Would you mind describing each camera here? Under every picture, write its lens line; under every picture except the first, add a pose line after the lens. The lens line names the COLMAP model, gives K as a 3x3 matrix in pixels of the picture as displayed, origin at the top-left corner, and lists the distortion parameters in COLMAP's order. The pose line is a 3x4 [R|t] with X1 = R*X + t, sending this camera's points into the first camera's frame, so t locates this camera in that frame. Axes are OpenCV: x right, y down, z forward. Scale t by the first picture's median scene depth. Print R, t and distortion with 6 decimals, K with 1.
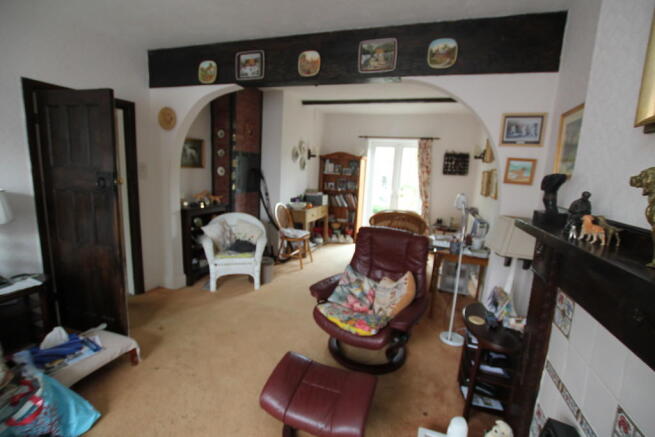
lens RADIAL K [[303.2, 0, 329.6], [0, 303.2, 216.9], [0, 0, 1]] dist [-0.001966, -0.000217]
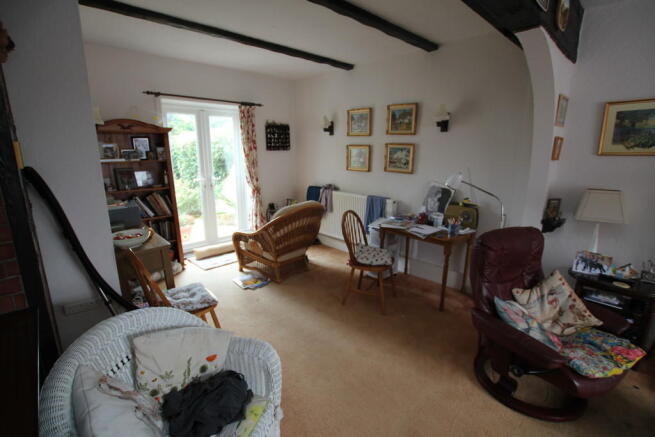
lens RADIAL K [[303.2, 0, 326.9], [0, 303.2, 220.2], [0, 0, 1]] dist [-0.001966, -0.000217]
pose [[0.473784, -0.253454, 0.843380, -0.300614], [0.163760, 0.966341, 0.198412, -0.093973], [-0.865281, 0.044107, 0.499343, 0.456947]]
